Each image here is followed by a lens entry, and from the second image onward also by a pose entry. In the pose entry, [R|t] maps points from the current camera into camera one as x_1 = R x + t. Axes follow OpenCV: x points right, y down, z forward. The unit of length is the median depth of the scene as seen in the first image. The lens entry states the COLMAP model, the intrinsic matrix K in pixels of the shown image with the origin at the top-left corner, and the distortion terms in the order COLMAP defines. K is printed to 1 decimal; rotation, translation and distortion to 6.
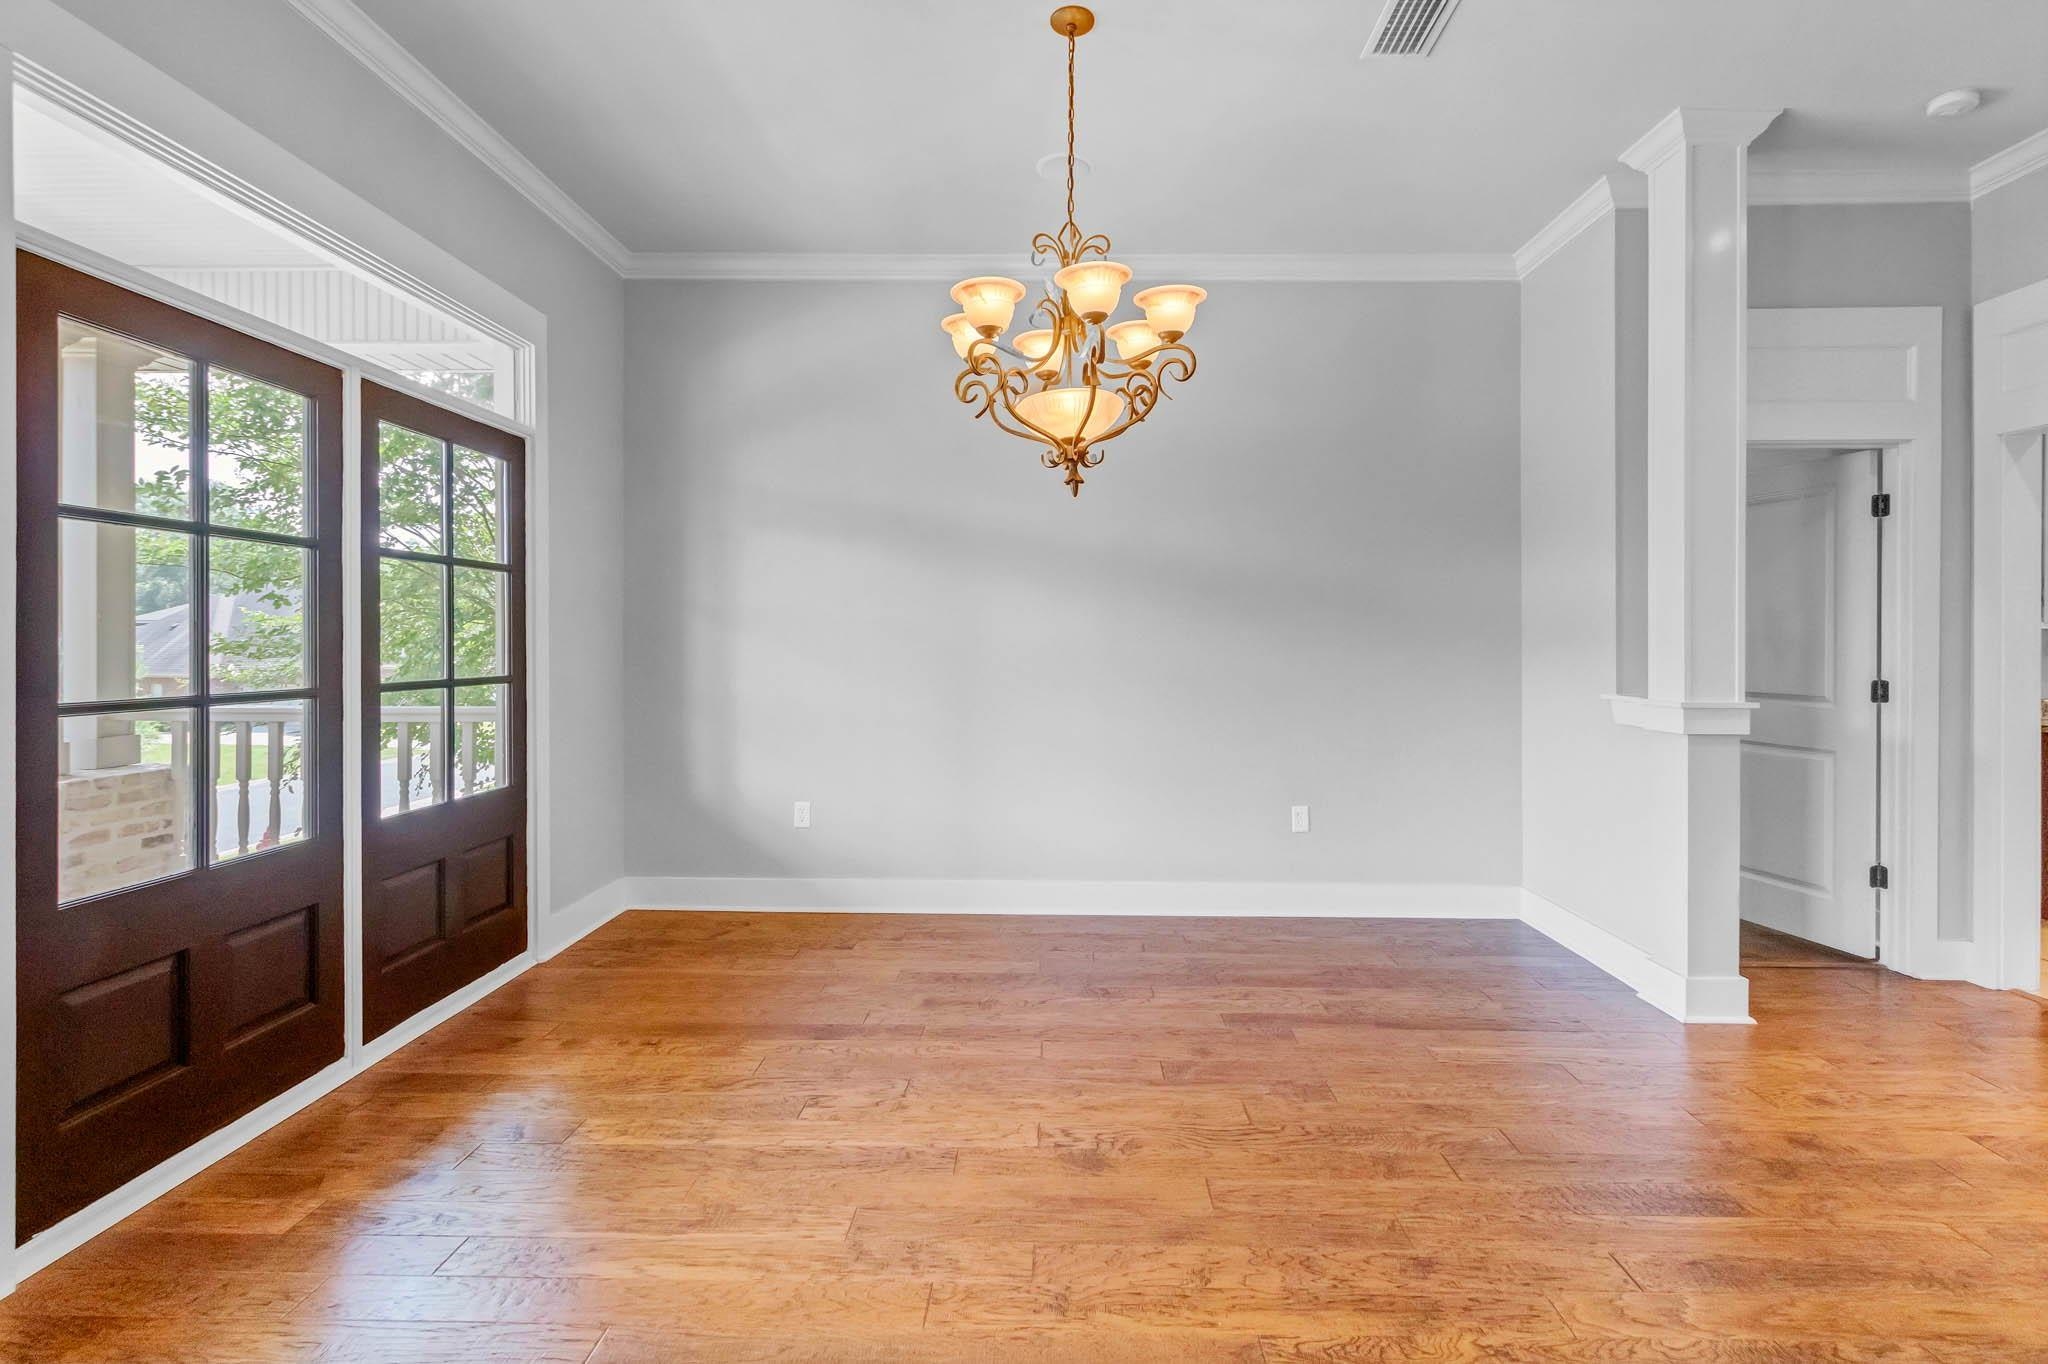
lens RADIAL K [[946.0, 0, 1033.6], [0, 946.0, 643.8], [0, 0, 1]] dist [0.000653, -0.000131]
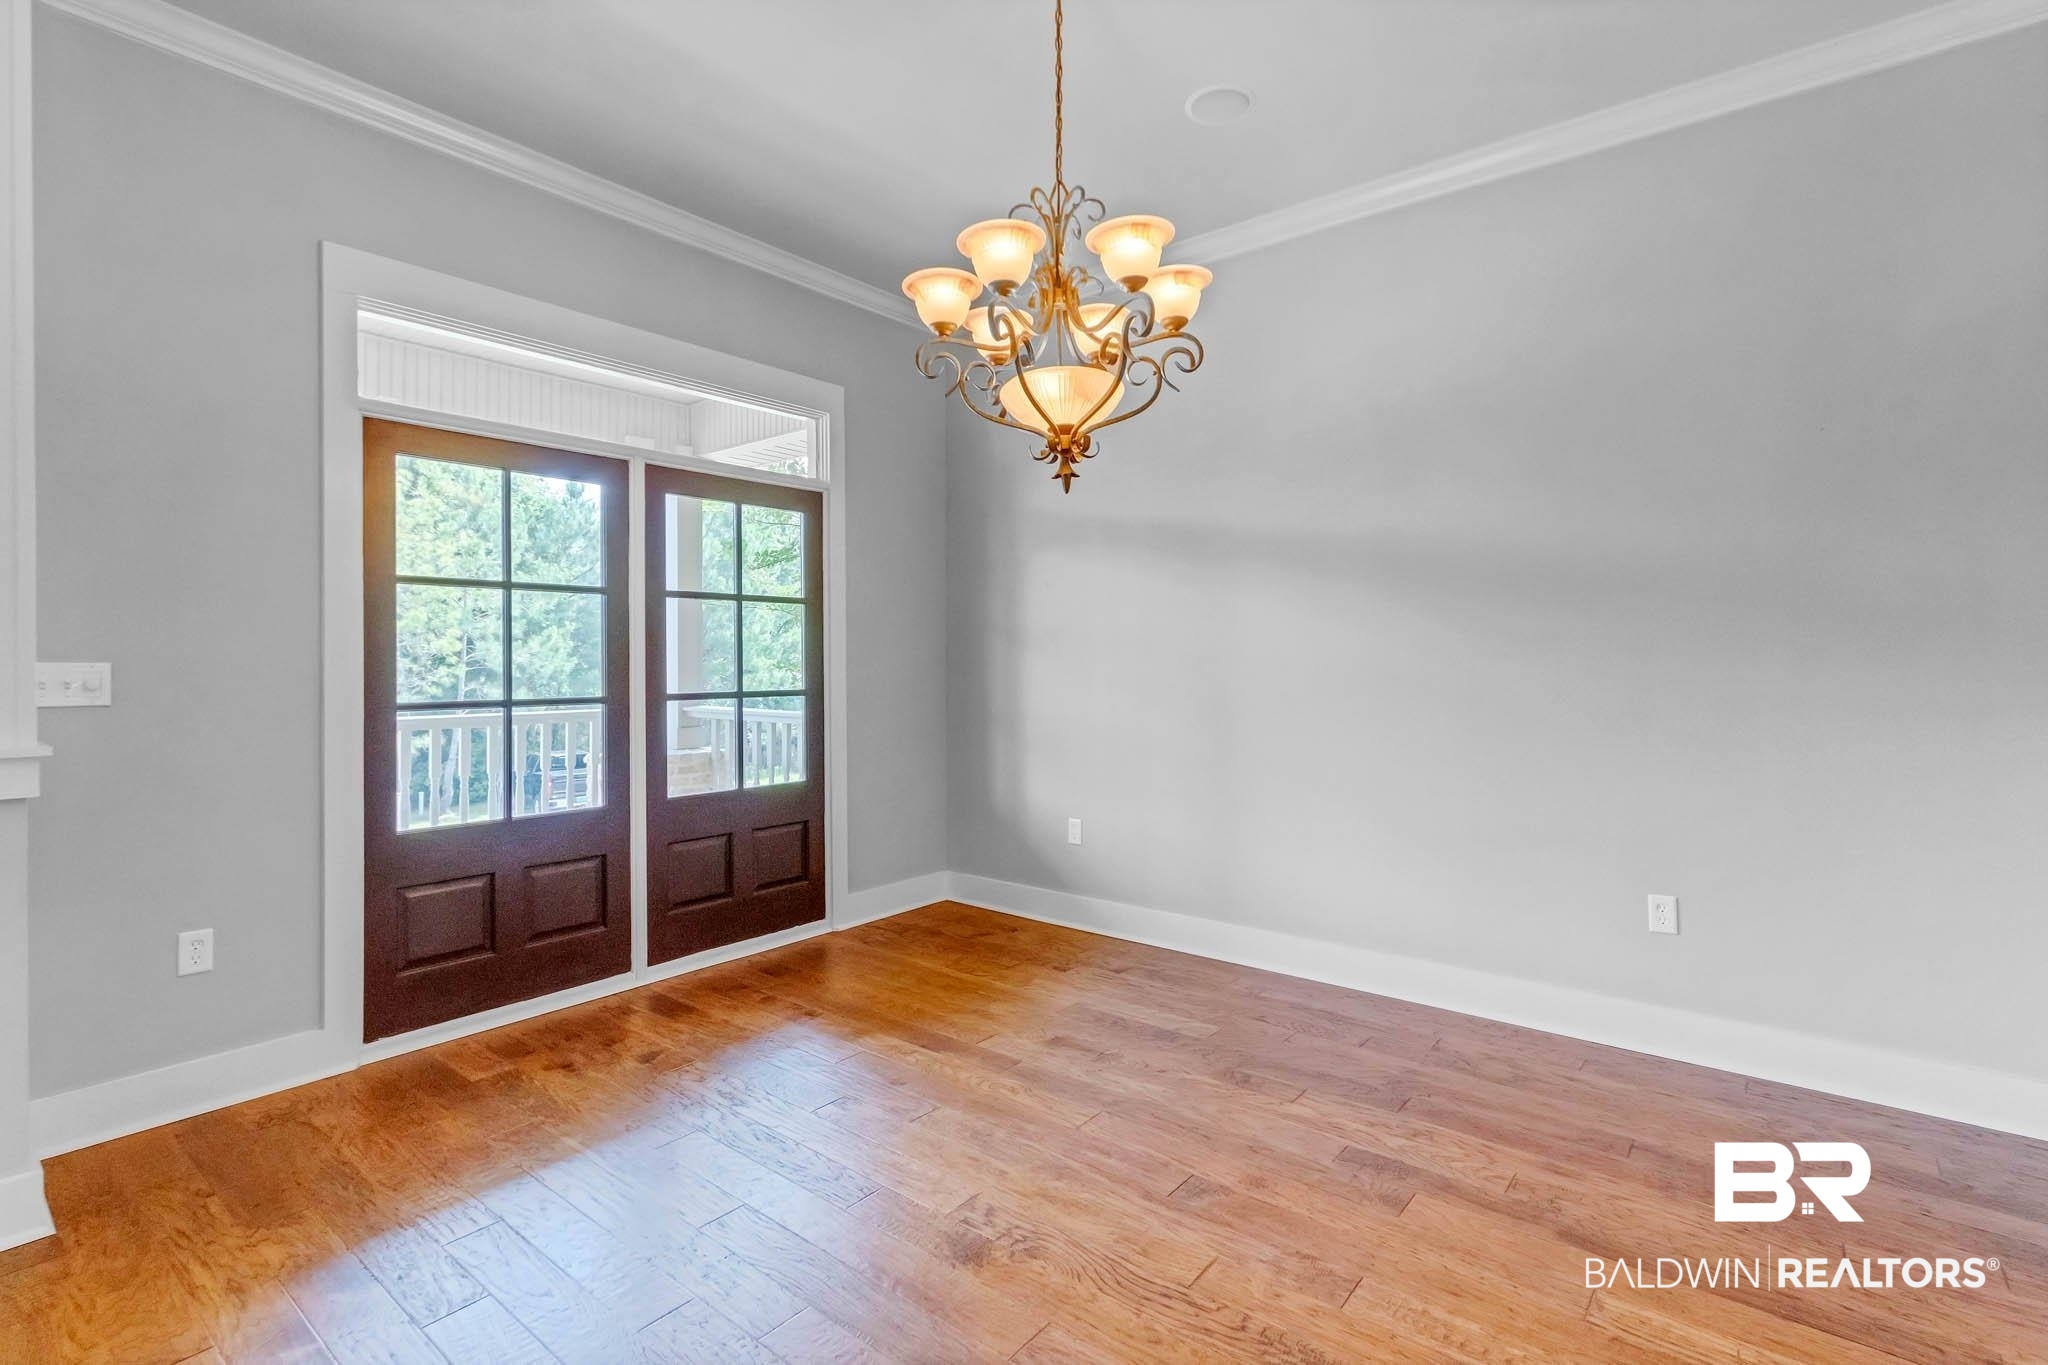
lens RADIAL K [[939.6, 0, 1026.7], [0, 939.6, 660.9], [0, 0, 1]] dist [0.002575, 0.000222]
pose [[0.795302, -0.004413, -0.606197, 0.508028], [0.004367, 0.999989, -0.001550, 0.000445], [0.606198, -0.001414, 0.795313, 0.270512]]
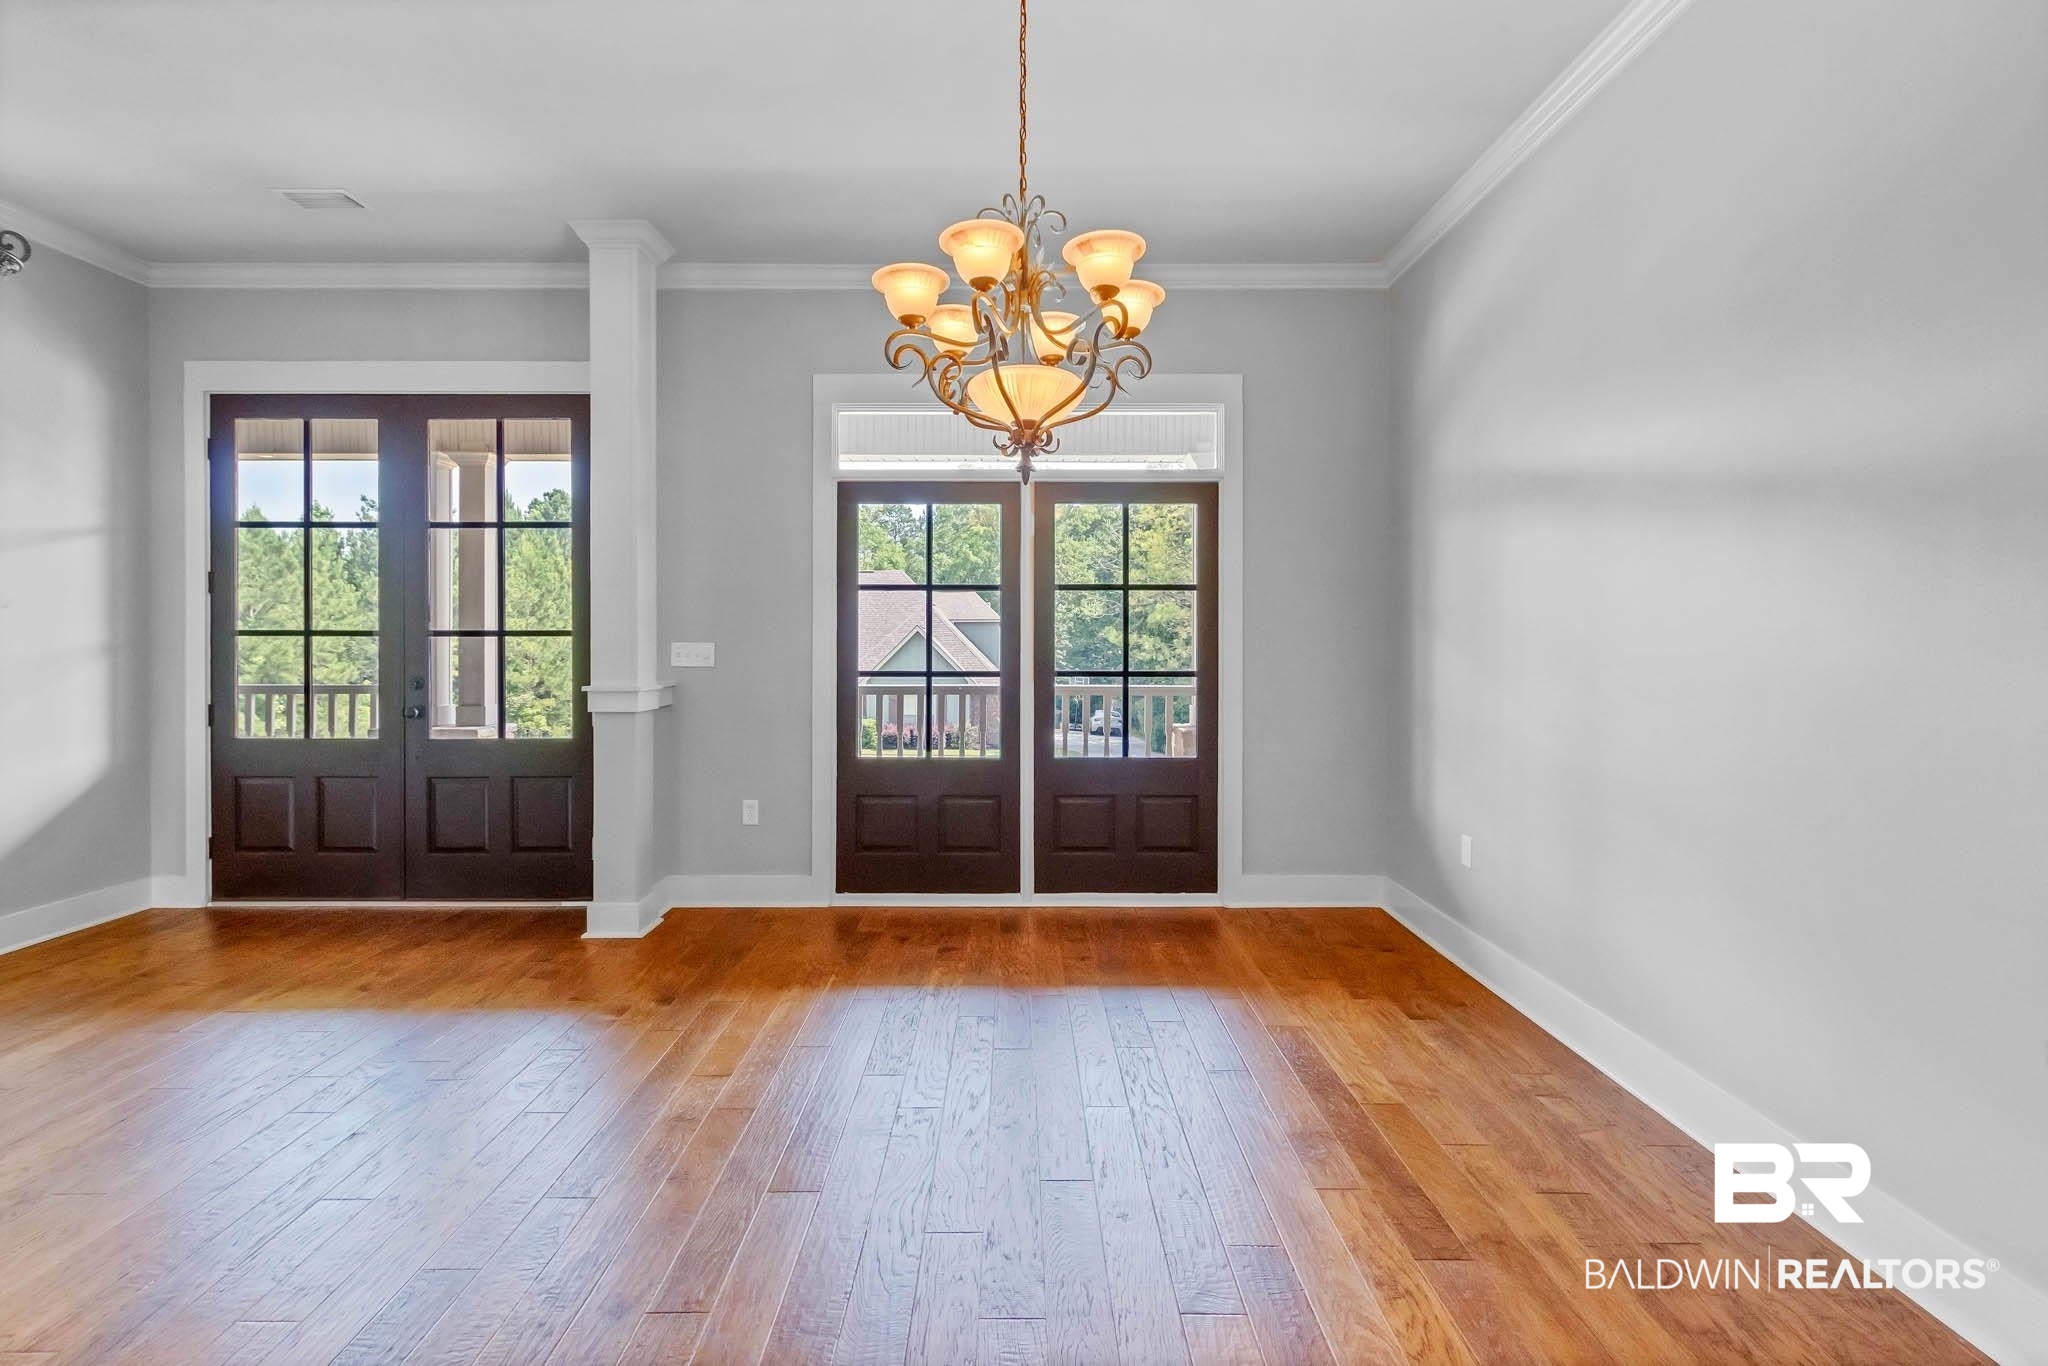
lens RADIAL K [[946.0, 0, 1033.6], [0, 946.0, 644.8], [0, 0, 1]] dist [0.000653, -0.000131]
pose [[0.045900, -0.002286, -0.998943, 0.903468], [-0.003293, 0.999992, -0.002440, 0.002386], [0.998941, 0.003401, 0.045892, 0.910472]]
